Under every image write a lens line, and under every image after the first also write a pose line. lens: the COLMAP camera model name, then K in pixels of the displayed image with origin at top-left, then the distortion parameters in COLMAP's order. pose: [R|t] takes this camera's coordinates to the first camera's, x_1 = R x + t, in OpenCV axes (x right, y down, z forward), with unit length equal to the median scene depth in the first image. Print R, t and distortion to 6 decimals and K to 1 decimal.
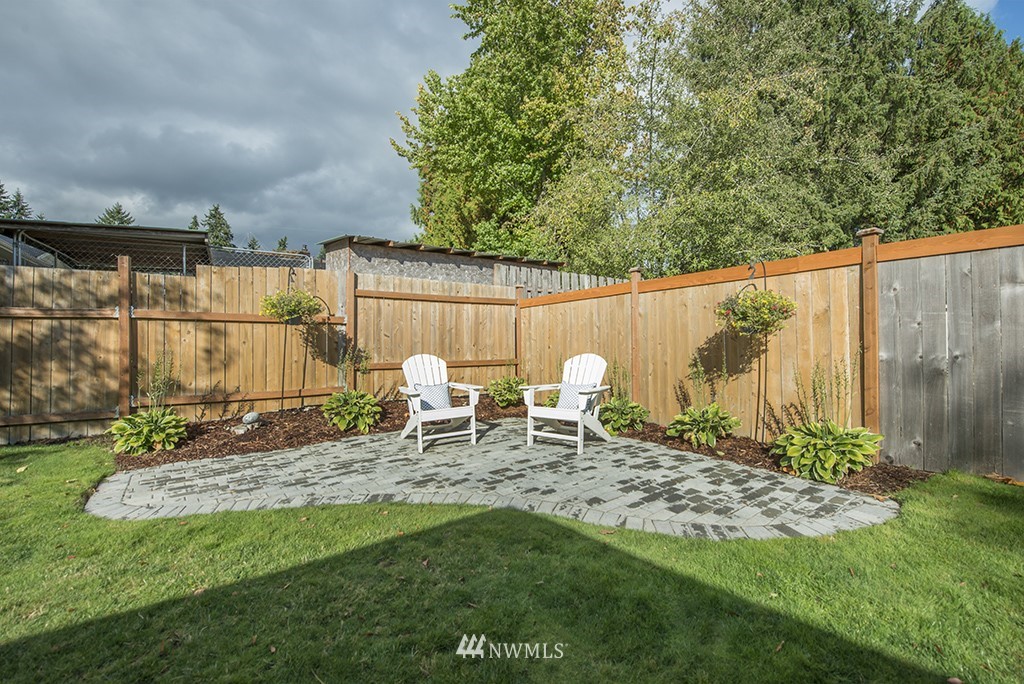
lens RADIAL K [[428.0, 0, 519.6], [0, 428.0, 342.6], [0, 0, 1]] dist [-0.013814, 0.000003]
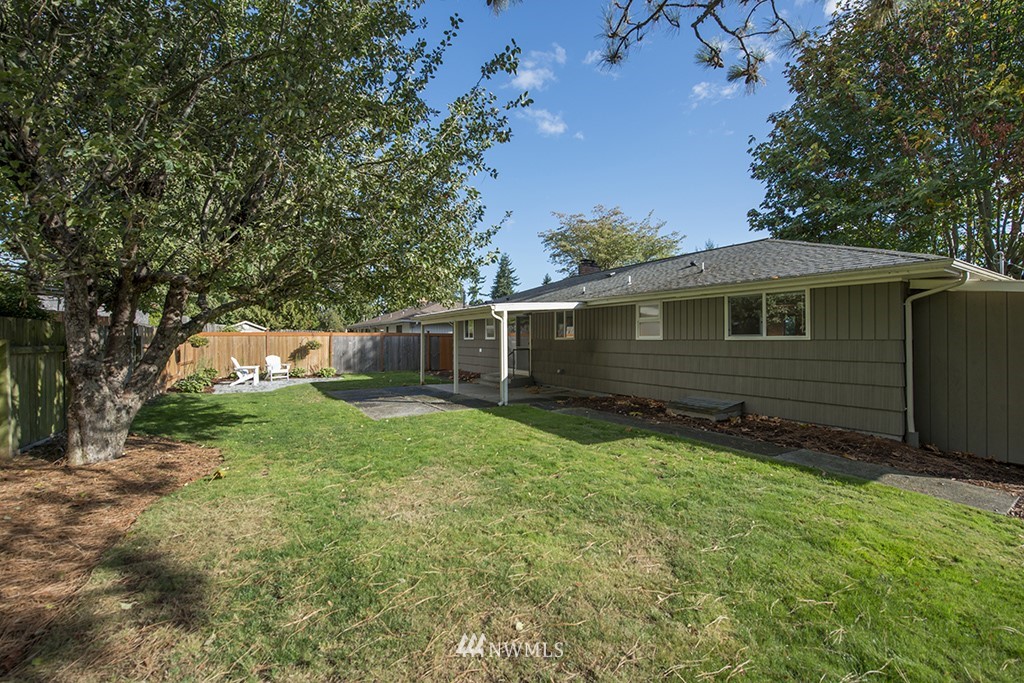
lens RADIAL K [[431.0, 0, 510.9], [0, 431.0, 335.1], [0, 0, 1]] dist [-0.015196, -0.000323]
pose [[0.095199, 0.017549, 0.995304, -4.208157], [-0.006651, 0.999833, -0.016992, -0.123318], [-0.995436, -0.005002, 0.095300, -1.684318]]
